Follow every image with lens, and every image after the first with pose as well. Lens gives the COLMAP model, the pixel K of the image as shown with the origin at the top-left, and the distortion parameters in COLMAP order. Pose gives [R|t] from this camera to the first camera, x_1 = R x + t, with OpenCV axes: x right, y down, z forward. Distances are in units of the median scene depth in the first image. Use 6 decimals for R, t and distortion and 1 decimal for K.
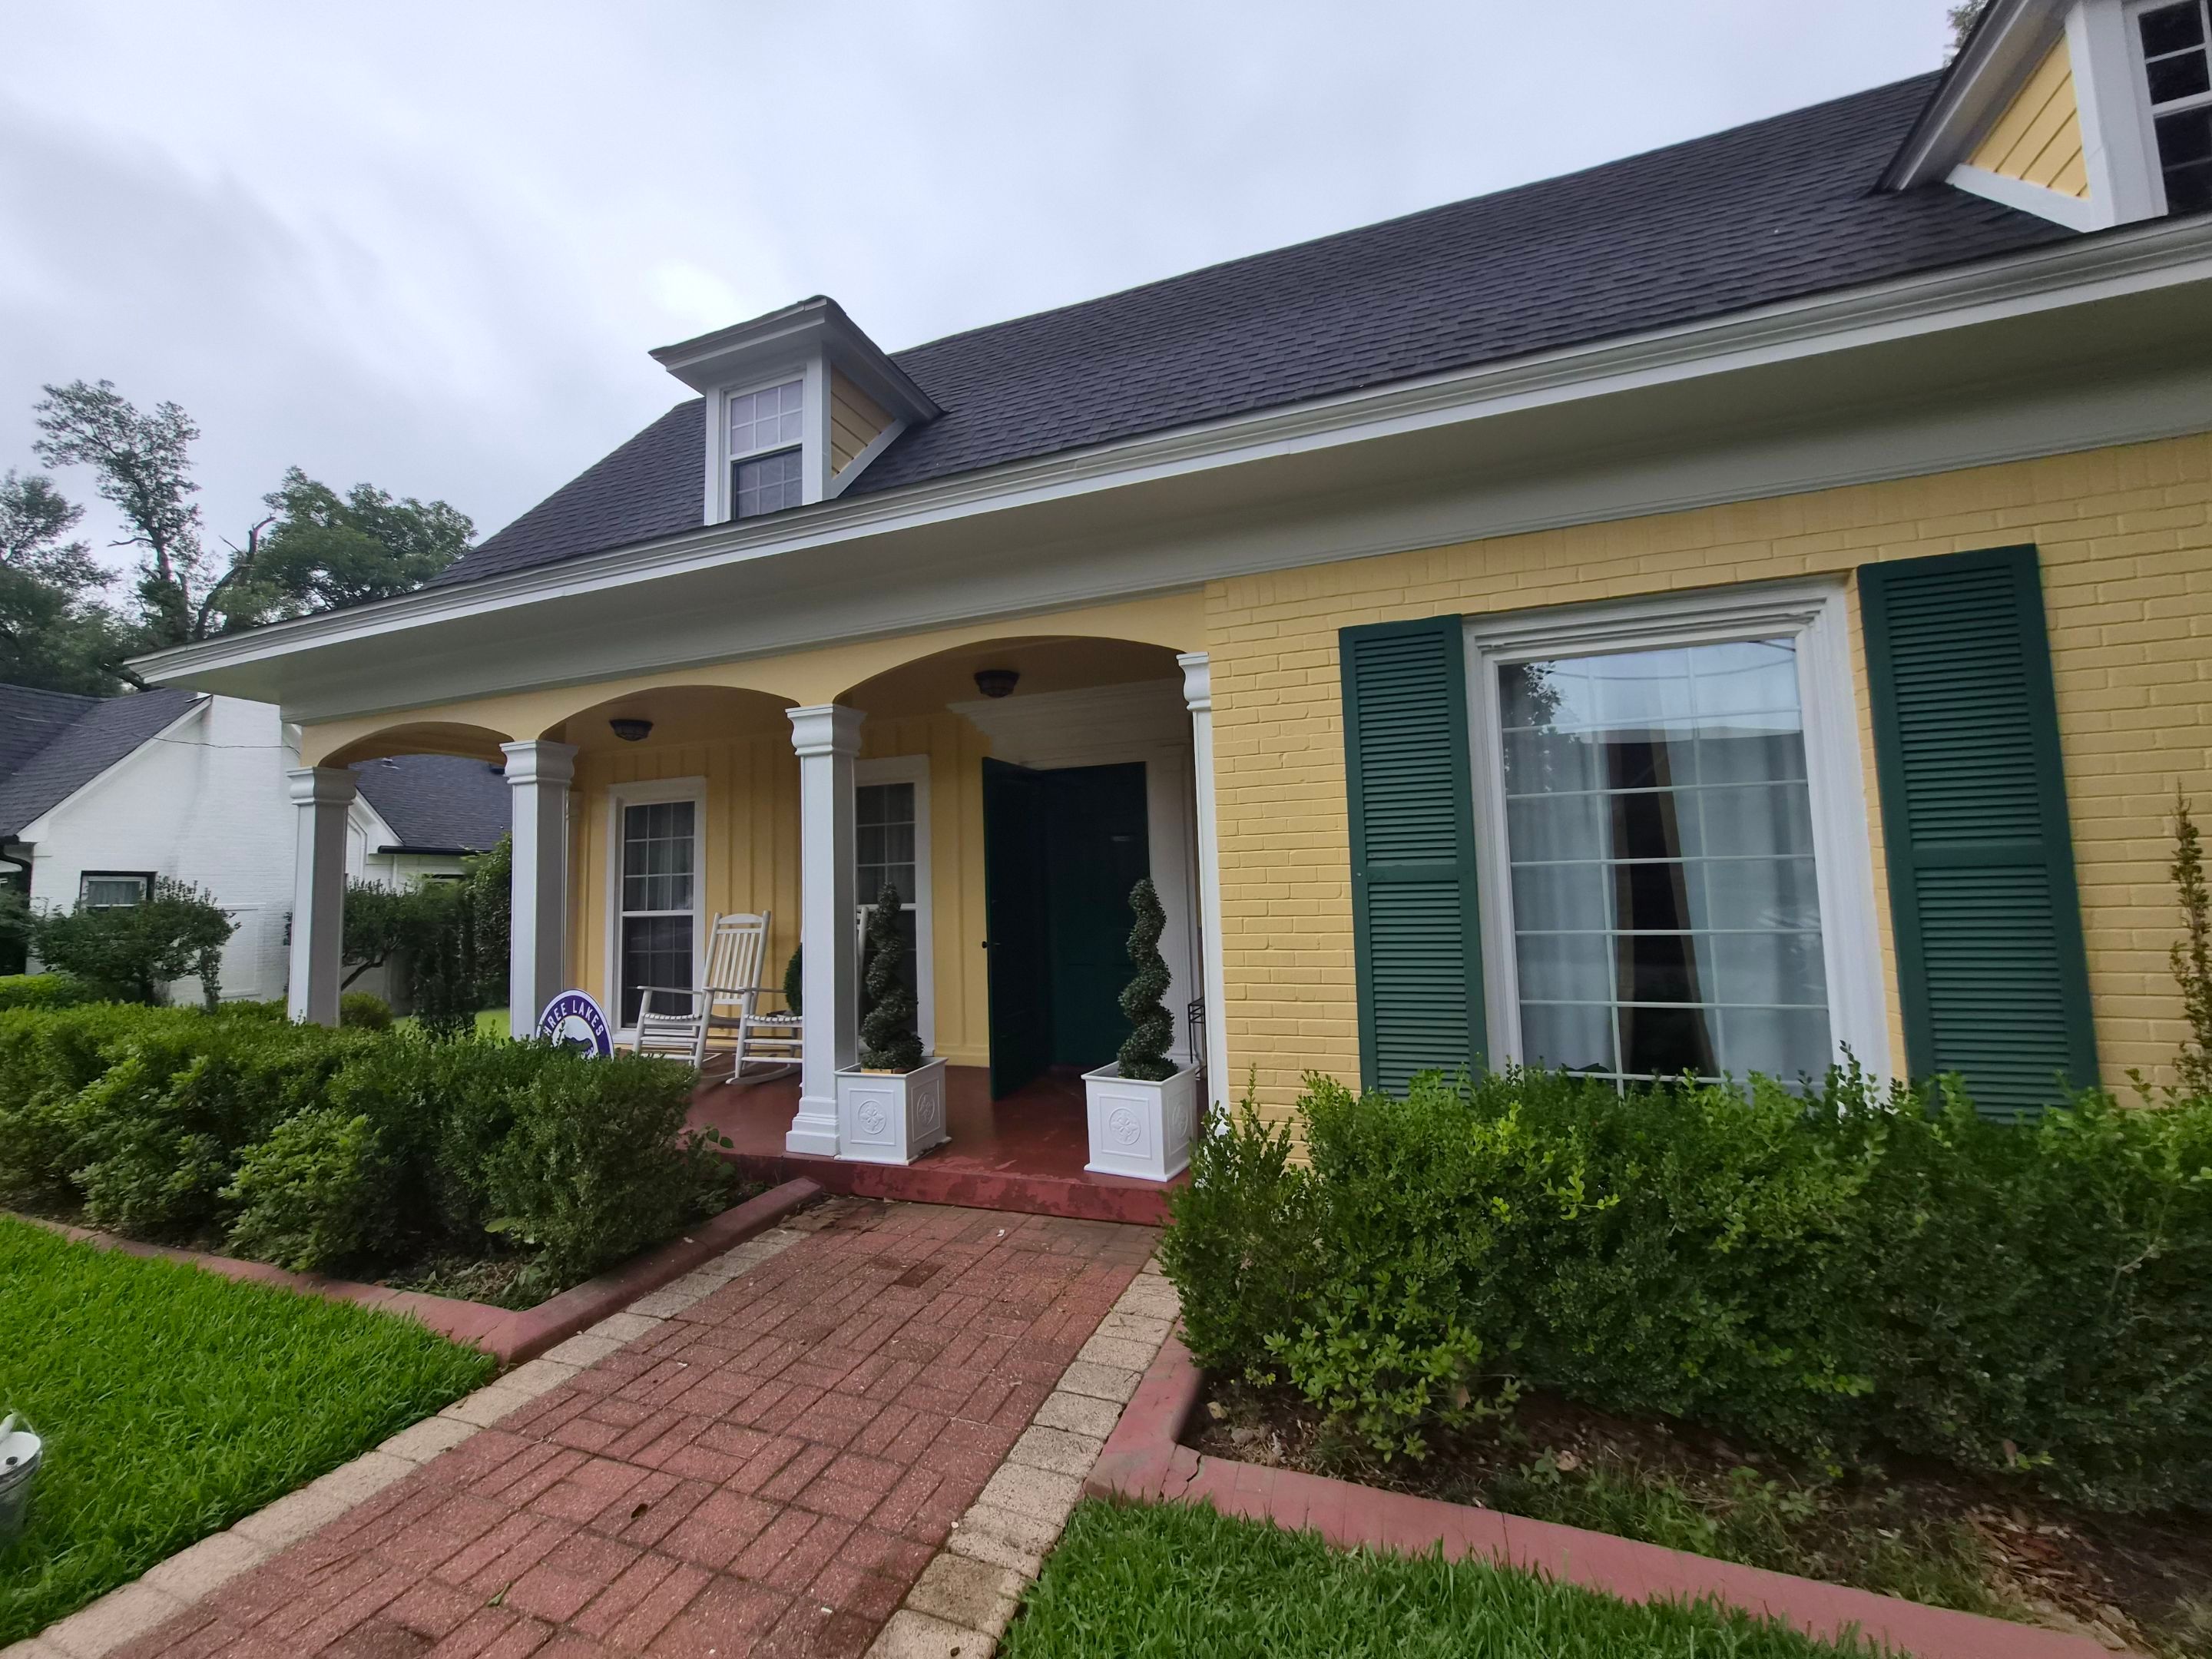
lens RADIAL K [[864.3, 0, 1125.9], [0, 864.3, 813.8], [0, 0, 1]] dist [-0.001260, 0.002188]
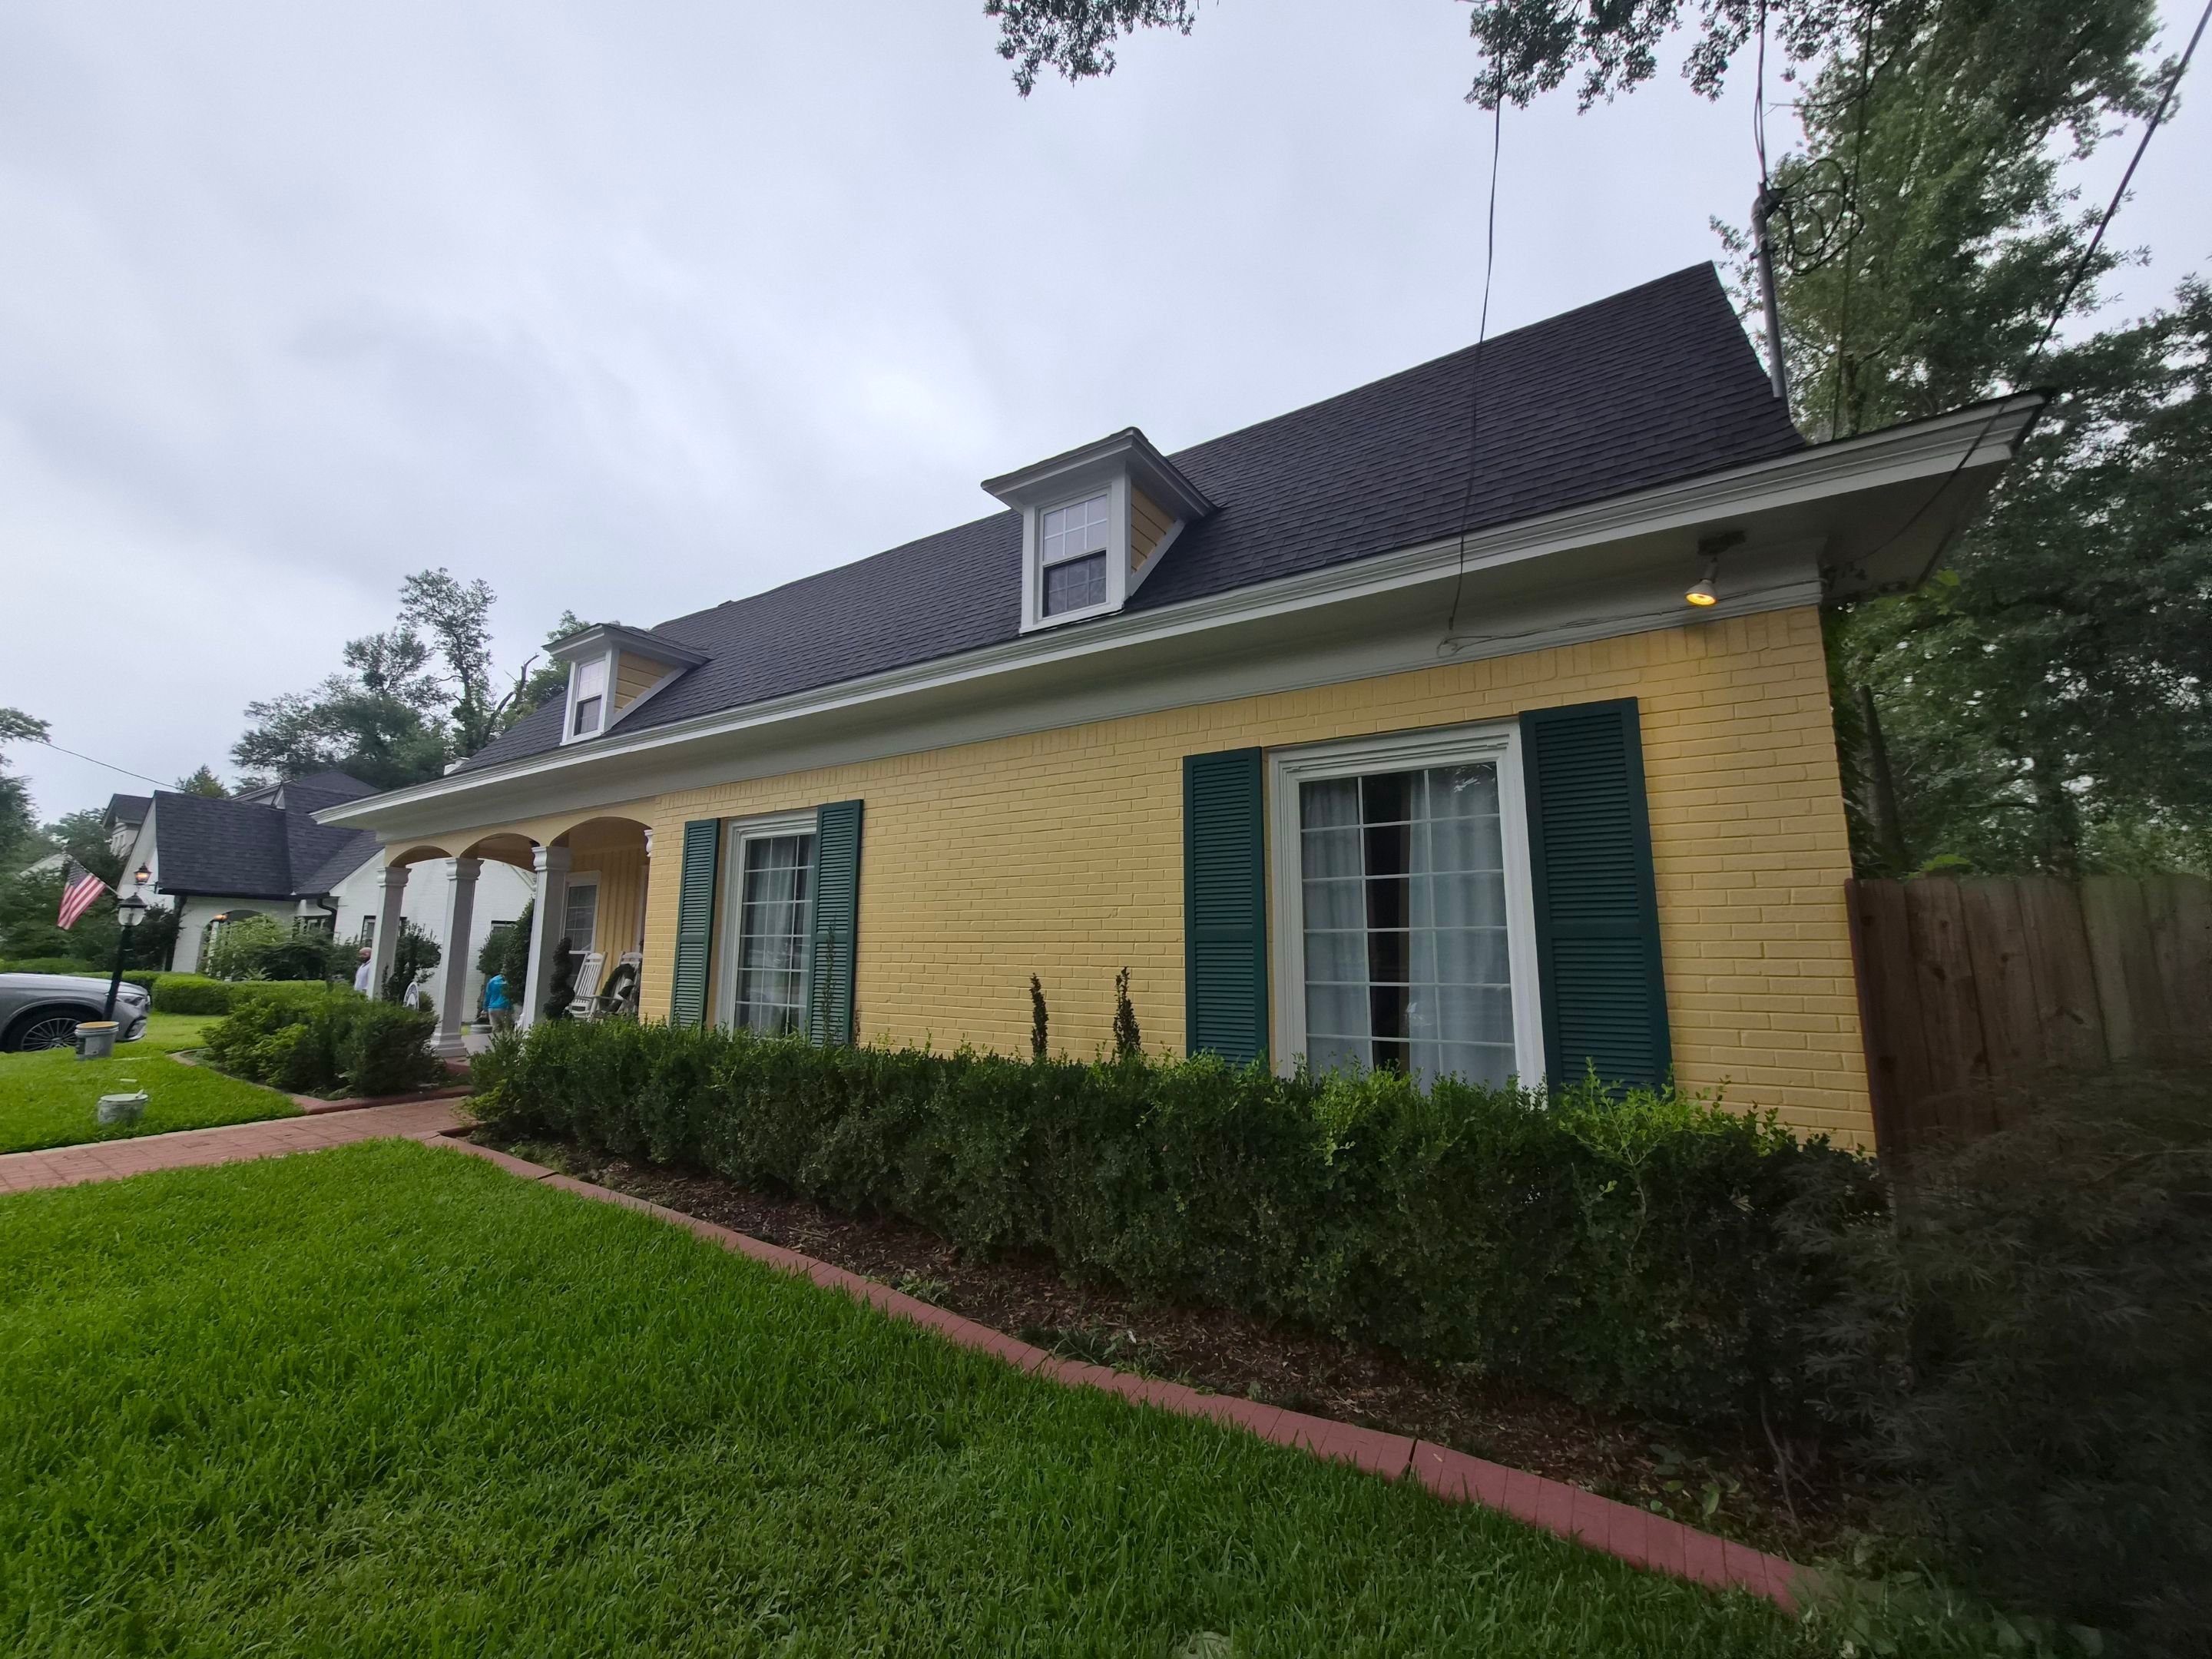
lens RADIAL K [[864.3, 0, 1092.3], [0, 864.3, 834.9], [0, 0, 1]] dist [-0.001260, 0.002188]
pose [[0.973109, 0.015710, -0.229811, 0.170321], [-0.032074, 0.997194, -0.067646, -0.006693], [0.228103, 0.073198, 0.970882, -0.084607]]
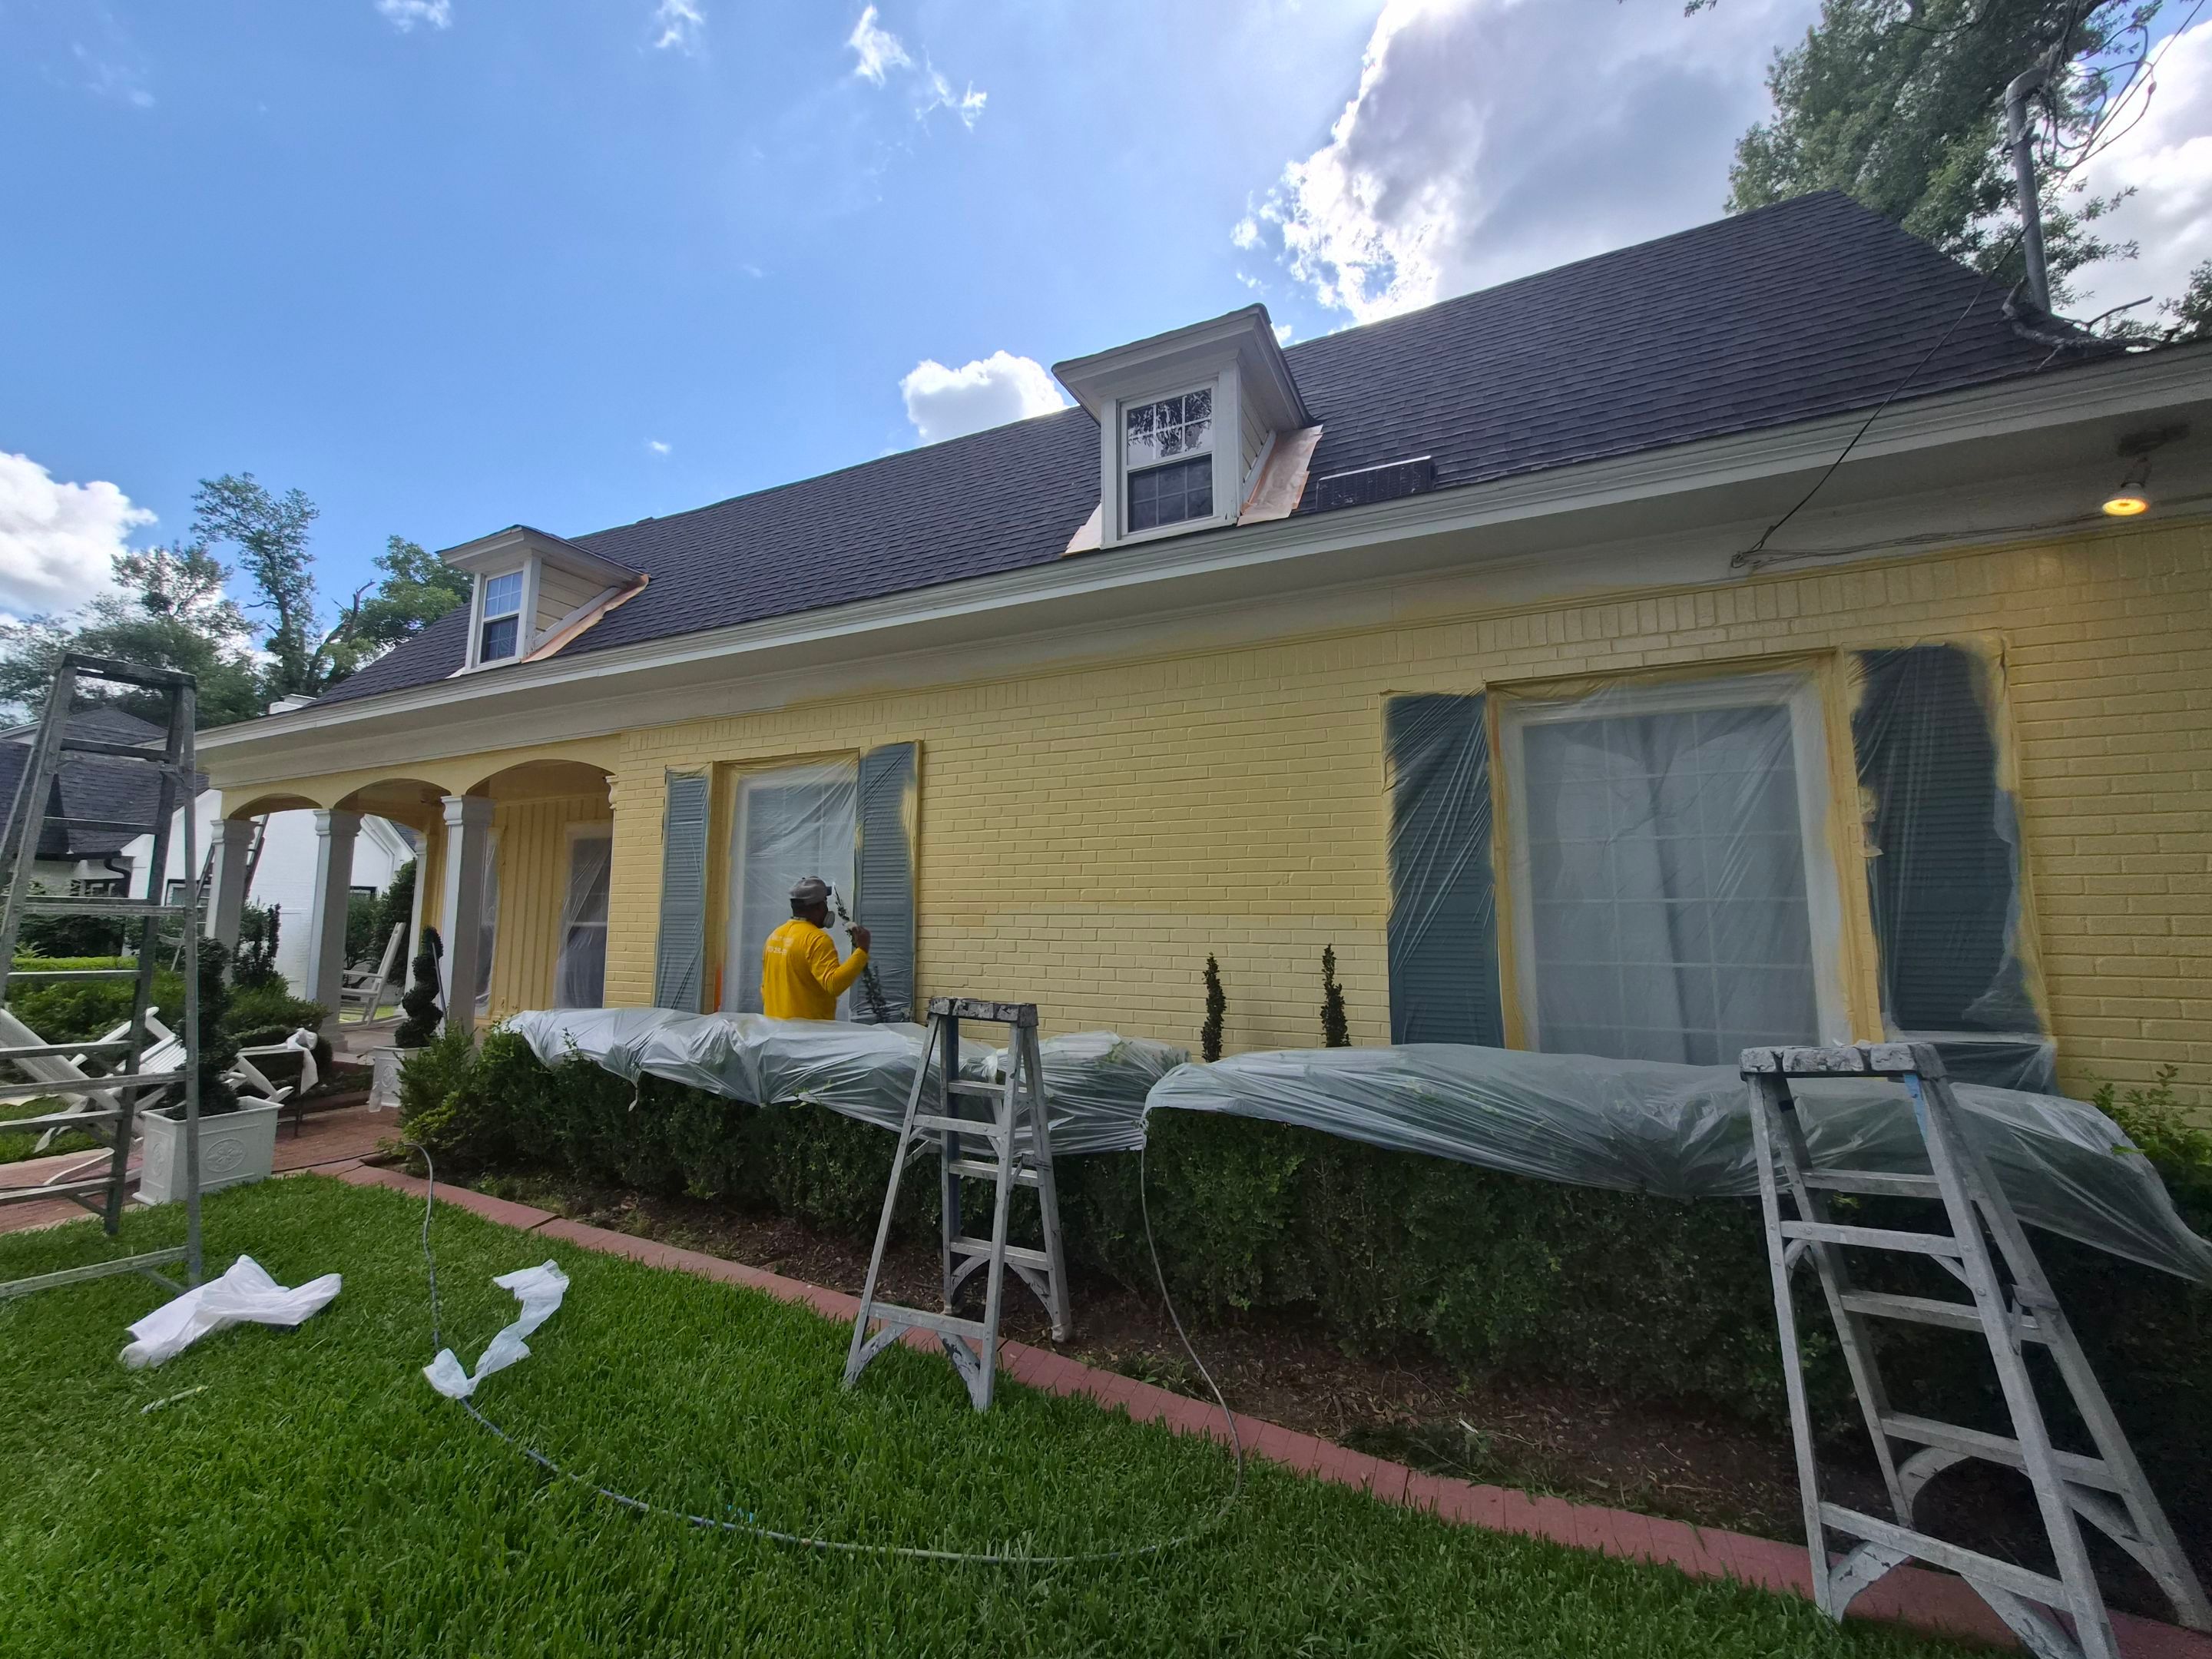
lens RADIAL K [[864.3, 0, 1101.1], [0, 864.3, 834.9], [0, 0, 1]] dist [-0.001260, 0.002188]
pose [[0.995017, 0.034235, -0.093649, 0.124852], [-0.037313, 0.998813, -0.031313, -0.005009], [0.092466, 0.034651, 0.995113, -0.064231]]
